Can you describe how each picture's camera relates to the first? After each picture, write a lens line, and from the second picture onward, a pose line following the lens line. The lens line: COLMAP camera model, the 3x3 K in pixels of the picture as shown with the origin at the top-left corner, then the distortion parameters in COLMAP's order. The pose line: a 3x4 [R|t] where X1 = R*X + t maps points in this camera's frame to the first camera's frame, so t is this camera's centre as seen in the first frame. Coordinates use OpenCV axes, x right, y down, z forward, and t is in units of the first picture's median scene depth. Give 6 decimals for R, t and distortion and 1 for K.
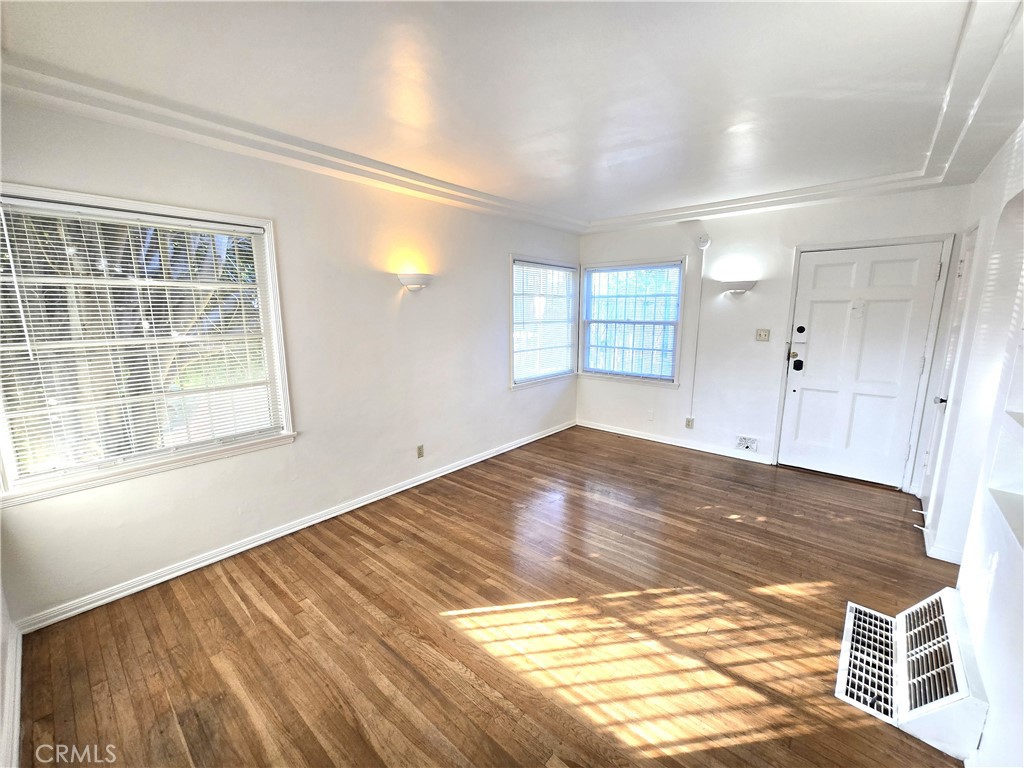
lens RADIAL K [[417.6, 0, 512.2], [0, 417.6, 384.6], [0, 0, 1]] dist [0.004590, 0.000622]
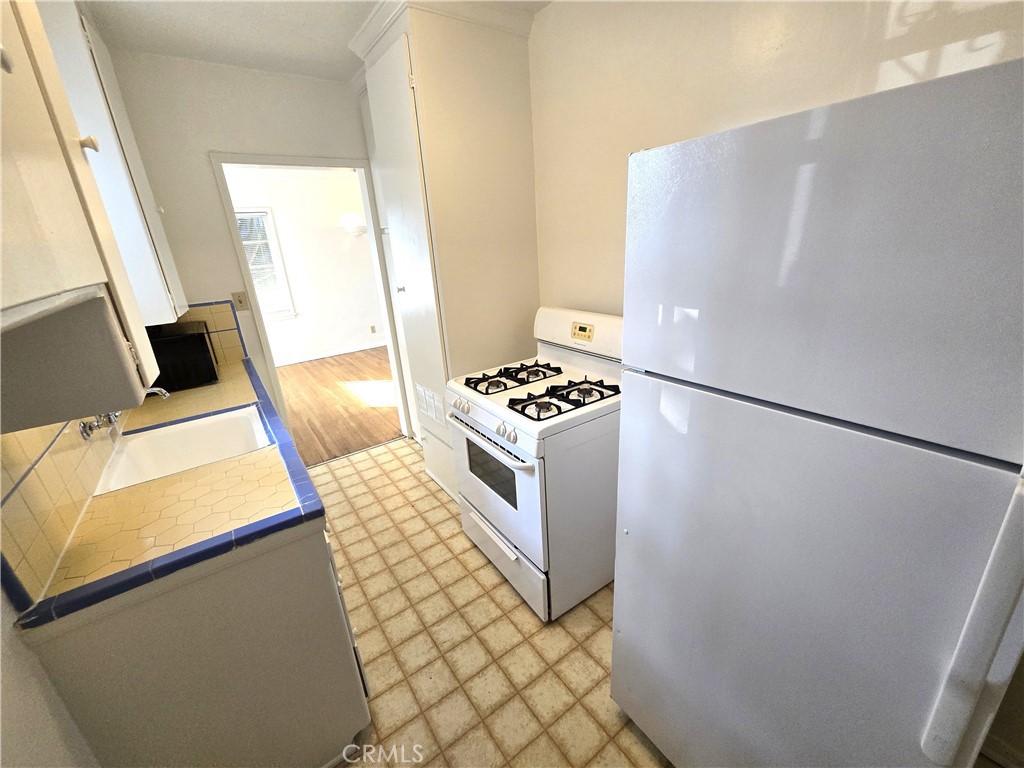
lens RADIAL K [[417.6, 0, 509.3], [0, 417.6, 383.3], [0, 0, 1]] dist [0.004590, 0.000622]
pose [[0.969222, 0.030560, -0.244283, 1.284143], [0.010049, 0.986528, 0.163286, 0.166878], [0.245982, -0.160715, 0.955858, -0.976051]]
